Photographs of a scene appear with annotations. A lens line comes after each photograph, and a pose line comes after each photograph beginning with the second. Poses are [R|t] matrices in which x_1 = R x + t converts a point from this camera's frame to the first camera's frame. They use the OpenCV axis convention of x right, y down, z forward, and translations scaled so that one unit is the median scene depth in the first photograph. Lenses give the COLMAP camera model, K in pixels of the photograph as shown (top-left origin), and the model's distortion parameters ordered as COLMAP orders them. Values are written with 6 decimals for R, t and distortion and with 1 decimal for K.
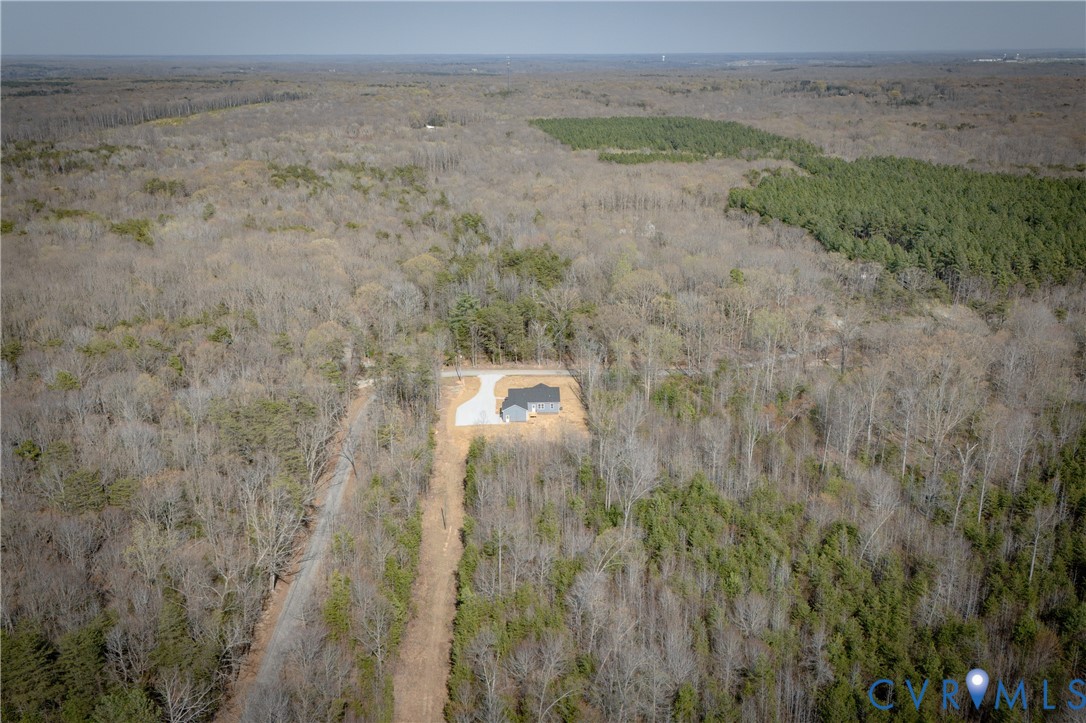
lens RADIAL K [[954.9, 0, 543.5], [0, 954.9, 361.5], [0, 0, 1]] dist [0.033745, -0.024610]
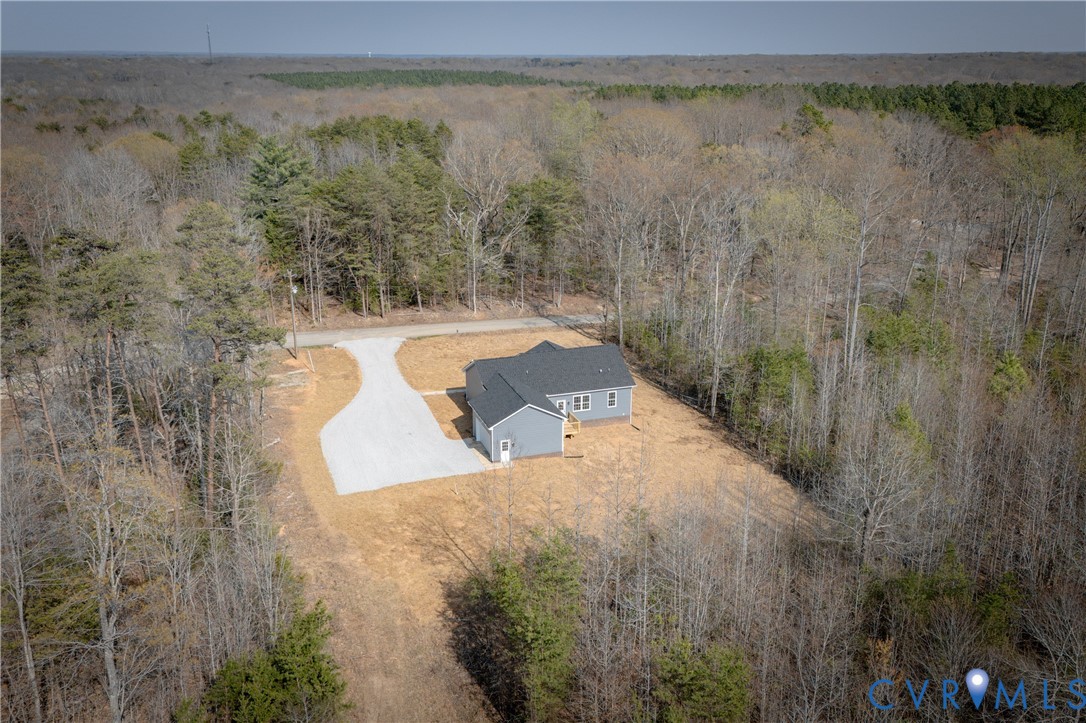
lens RADIAL K [[954.9, 0, 541.9], [0, 954.9, 361.5], [0, 0, 1]] dist [0.033745, -0.024610]
pose [[0.956835, -0.081754, 0.278895, -0.099149], [0.082816, 0.996533, 0.007995, 0.026147], [-0.278582, 0.015447, 0.960288, 0.624170]]
